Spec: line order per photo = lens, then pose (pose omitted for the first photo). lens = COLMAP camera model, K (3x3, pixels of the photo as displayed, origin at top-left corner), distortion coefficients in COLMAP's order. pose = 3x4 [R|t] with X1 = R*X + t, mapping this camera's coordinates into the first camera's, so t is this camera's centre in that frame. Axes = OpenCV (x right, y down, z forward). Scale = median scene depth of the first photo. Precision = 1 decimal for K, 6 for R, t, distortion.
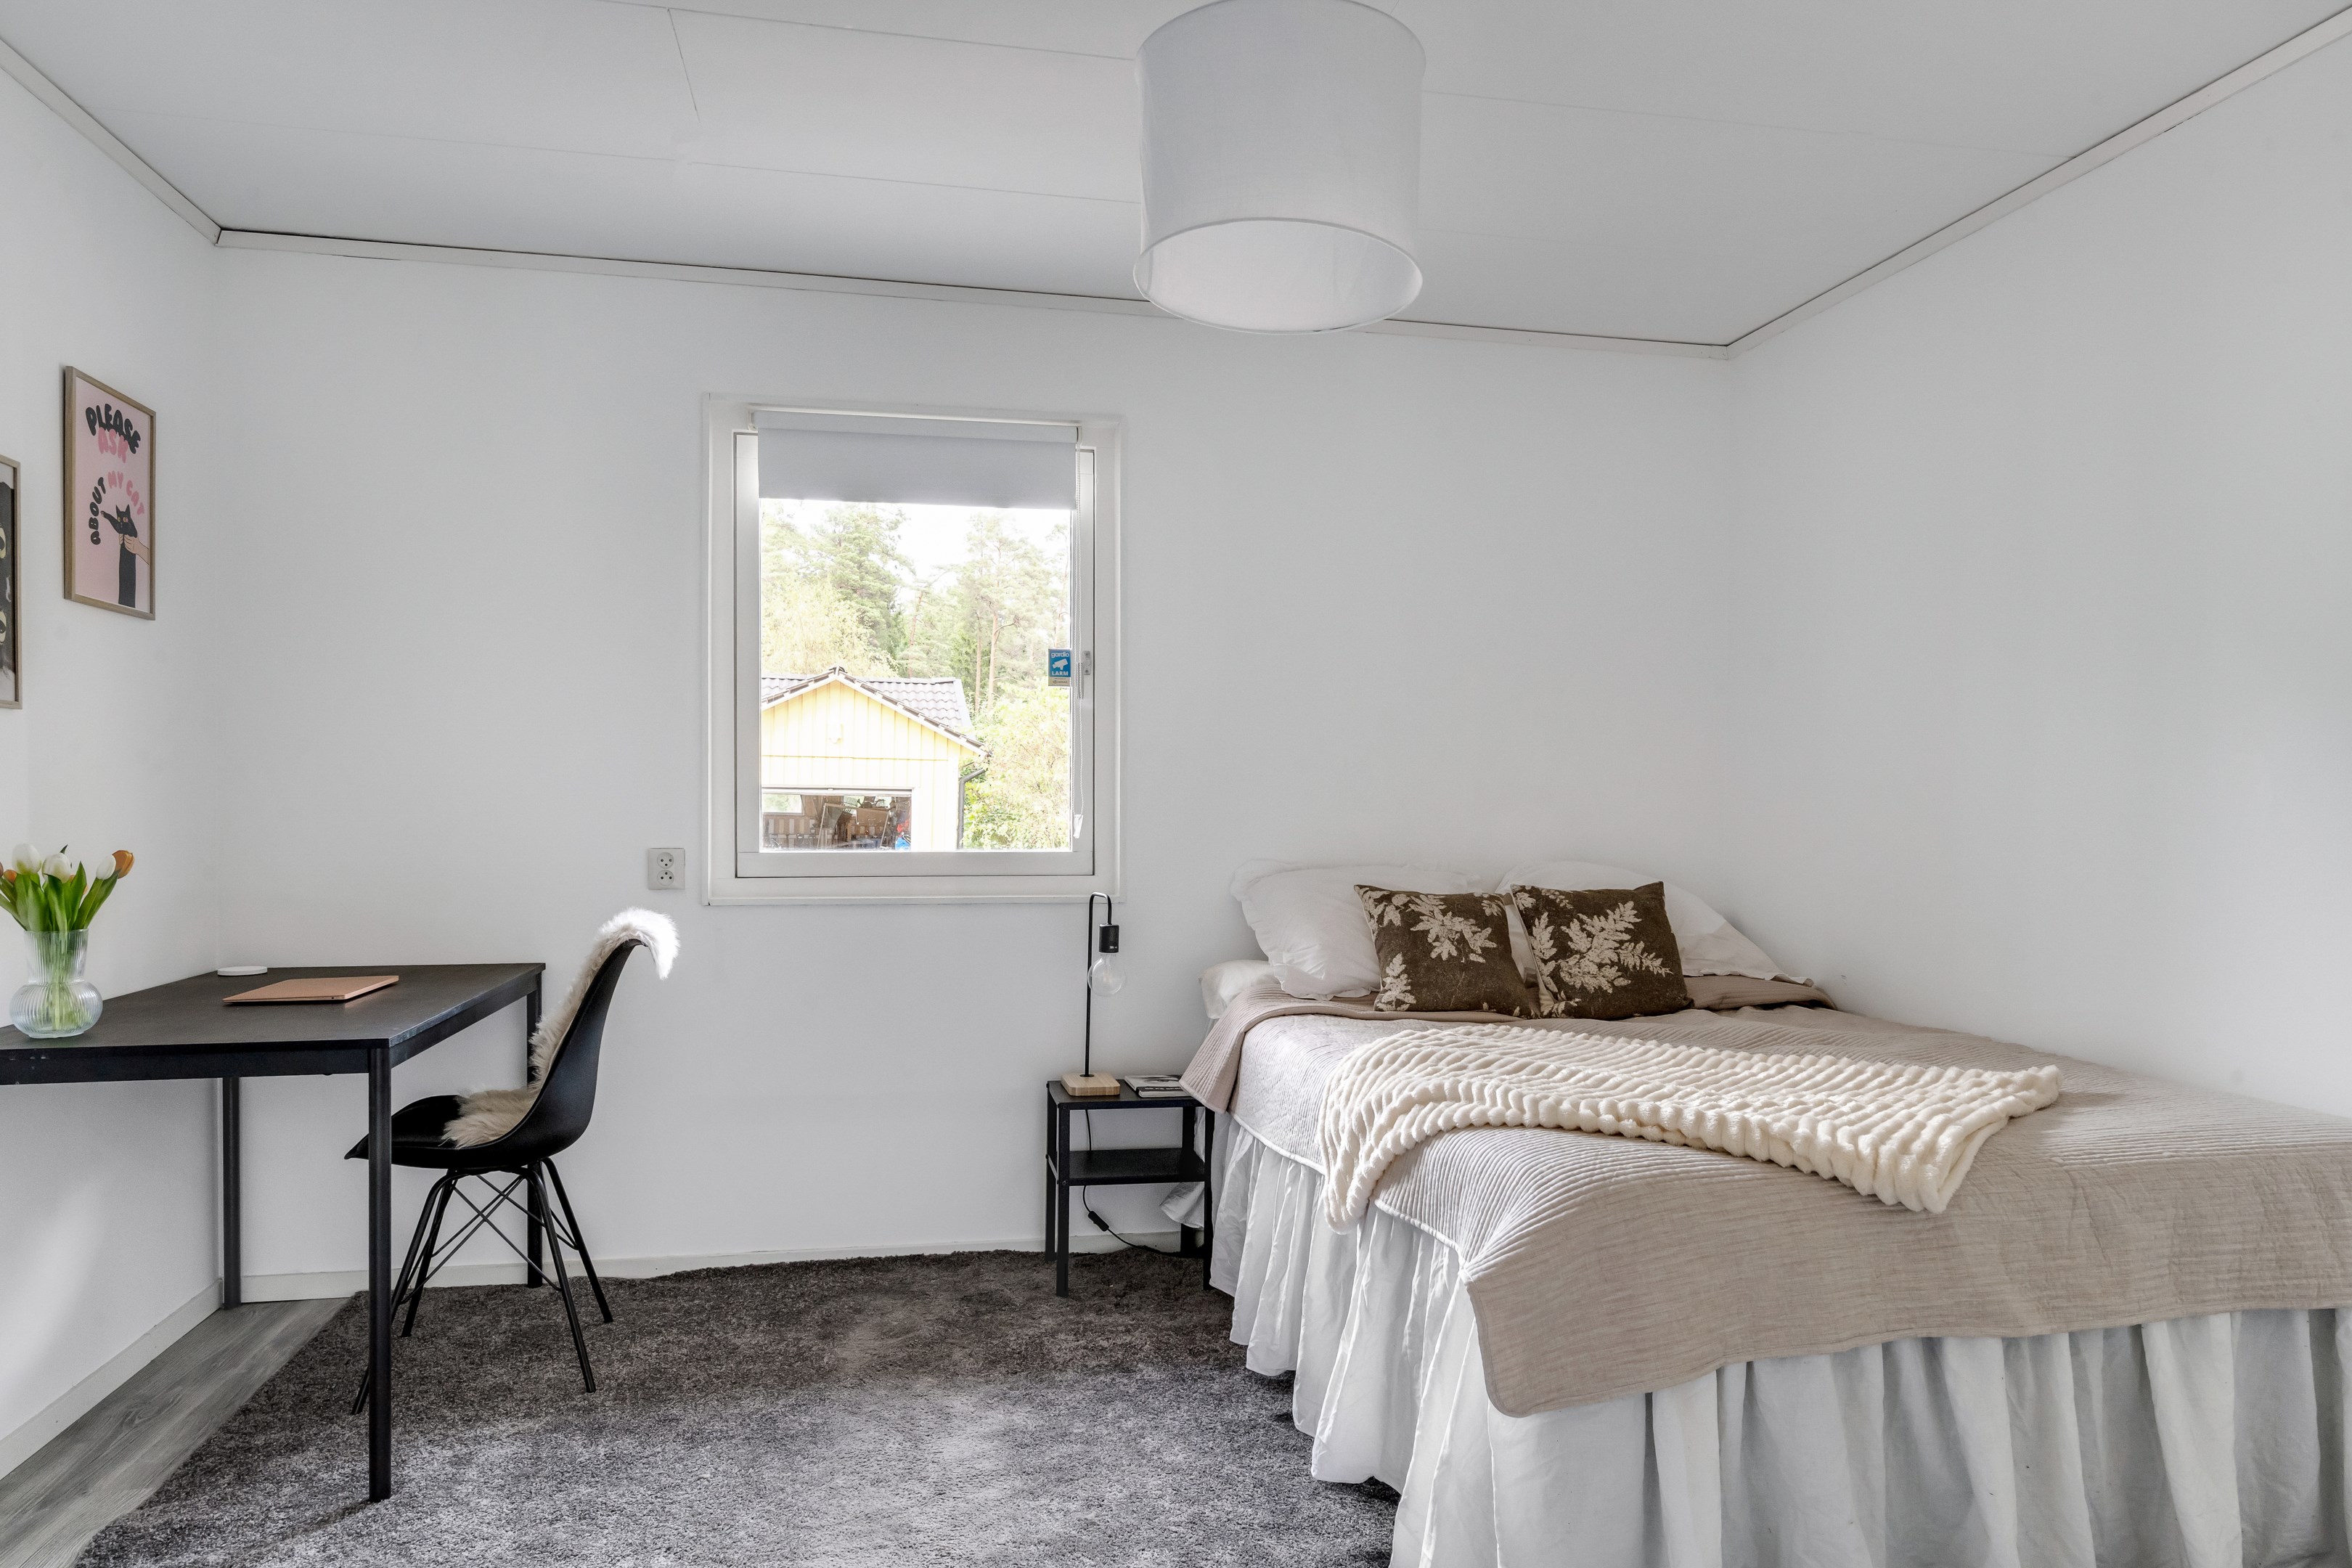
lens RADIAL K [[1504.6, 0, 1176.0], [0, 1504.6, 784.0], [0, 0, 1]] dist [0.001886, 0.000335]
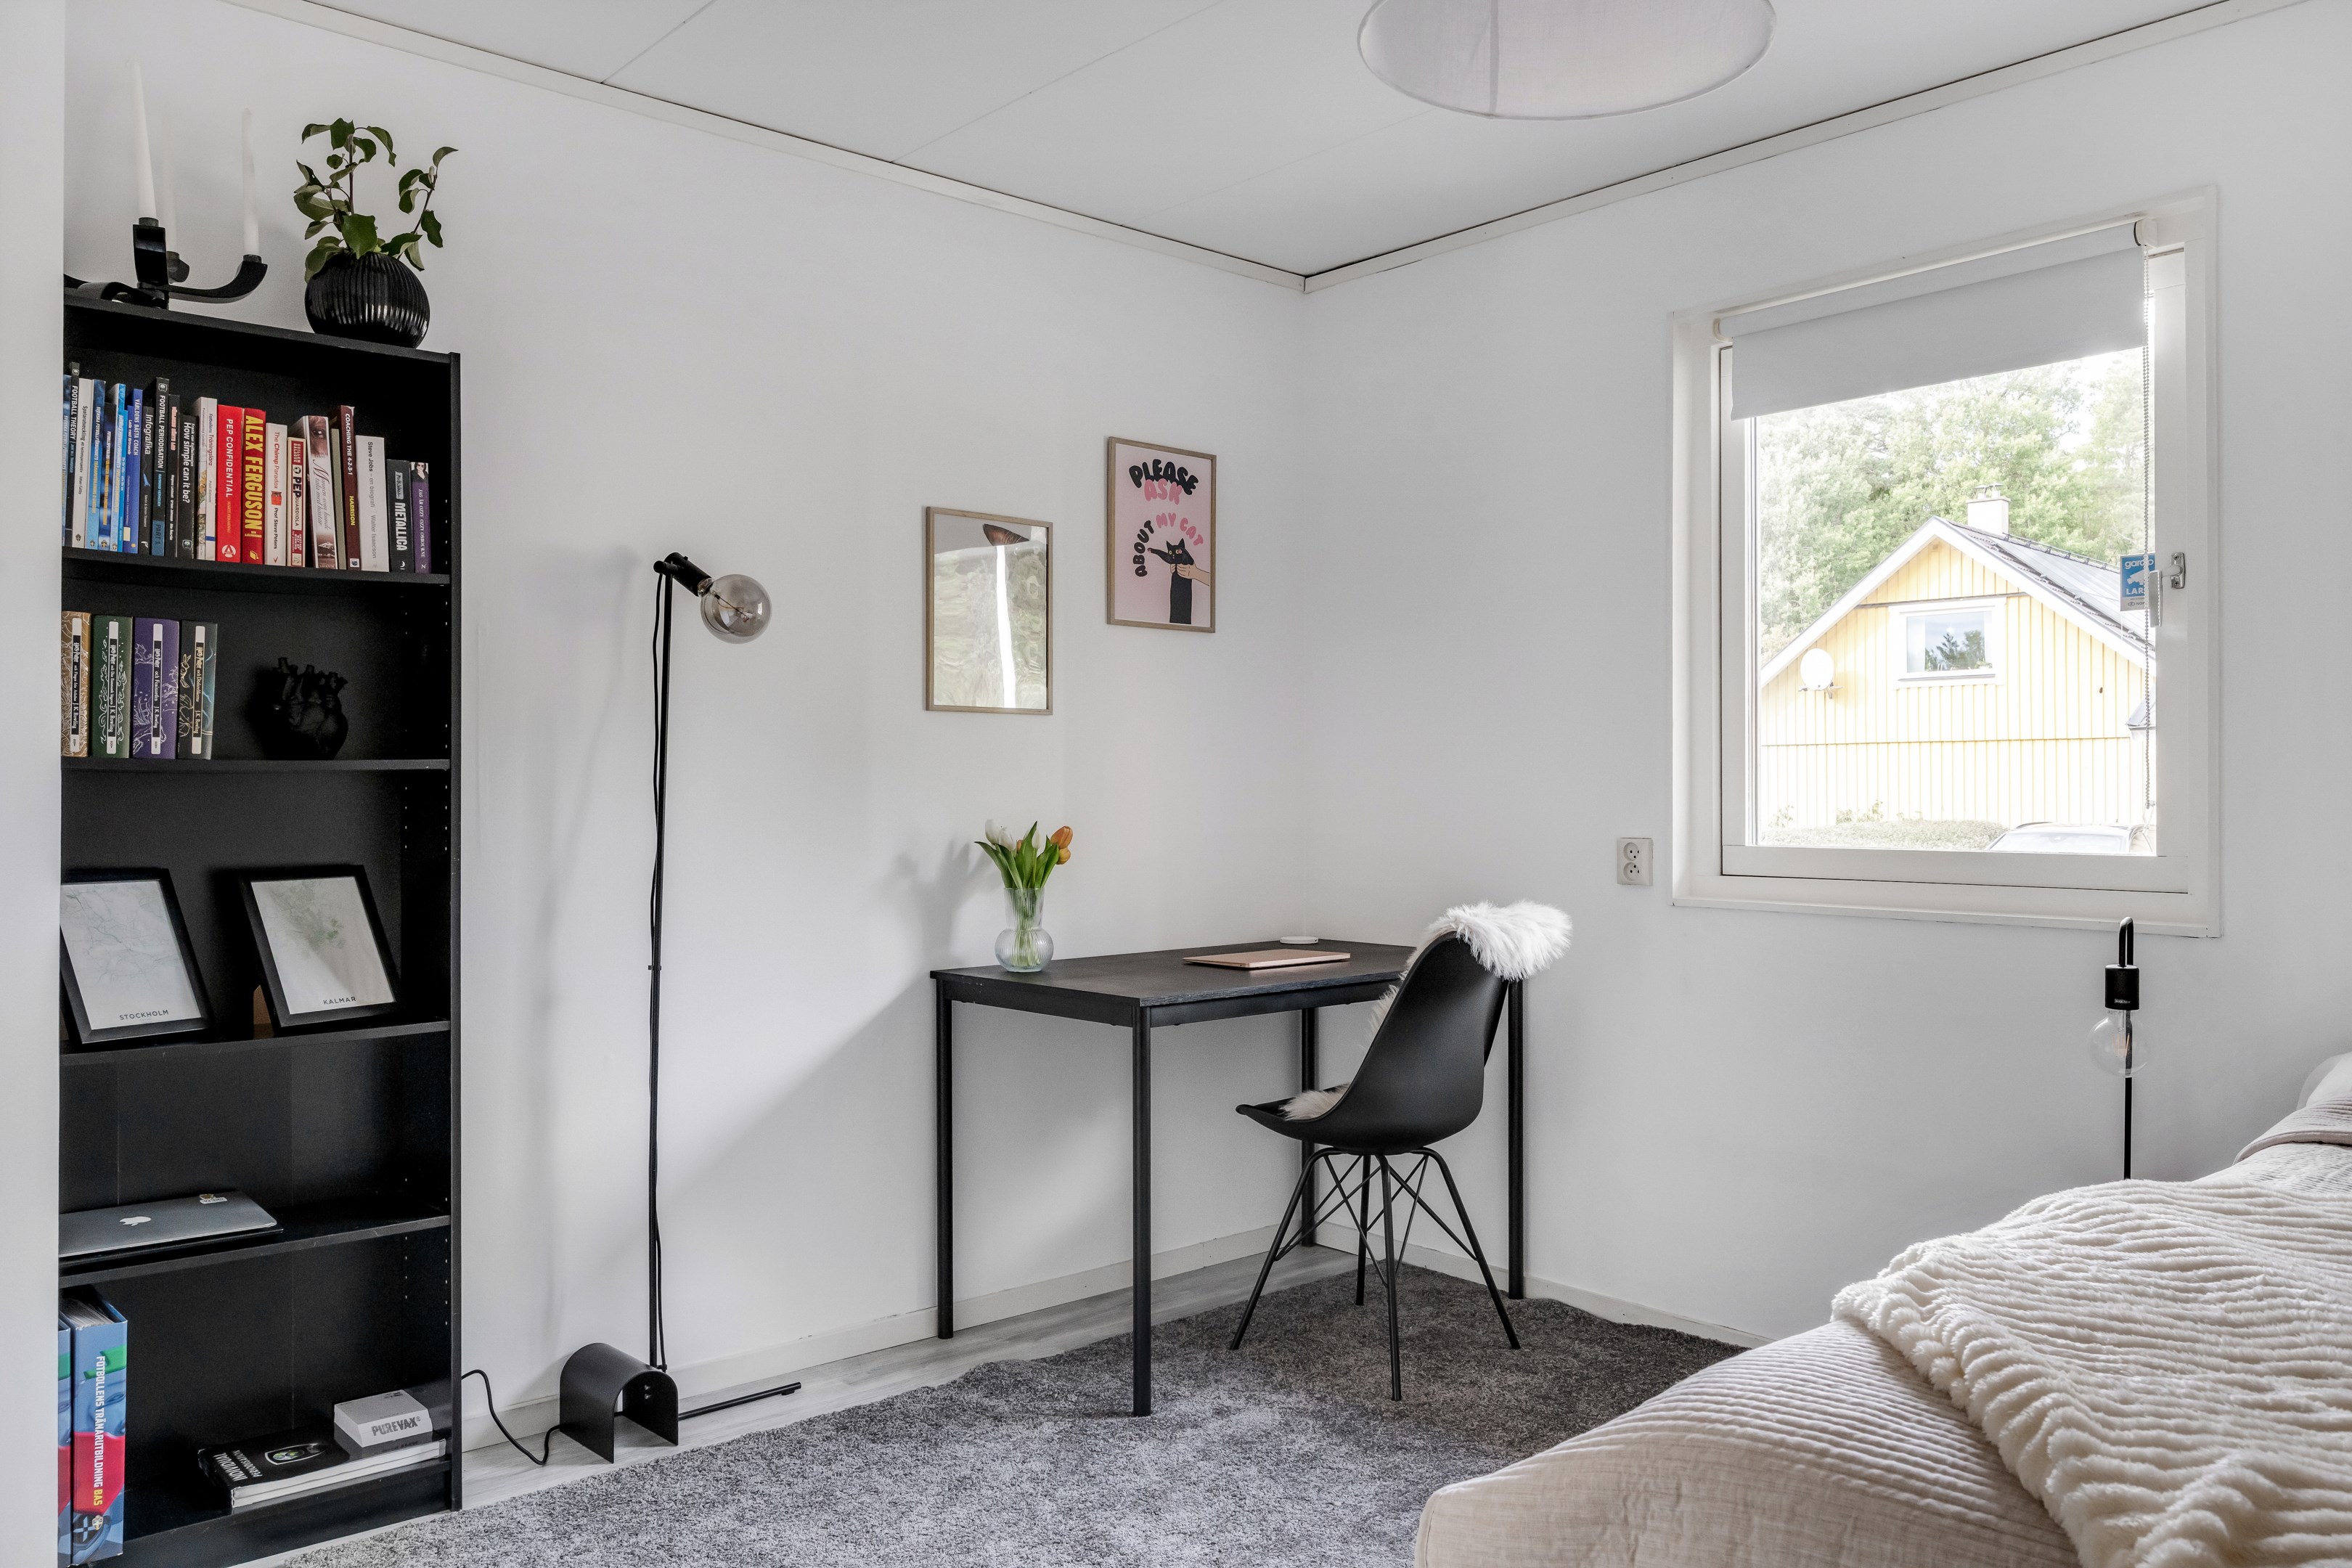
lens RADIAL K [[1723.8, 0, 1178.5], [0, 1723.8, 743.7], [0, 0, 1]] dist [0.006720, 0.002242]
pose [[0.507265, -0.027415, -0.861354, 0.484987], [0.012219, 0.999622, -0.024620, 0.010674], [0.861704, 0.001965, 0.507408, 0.311970]]
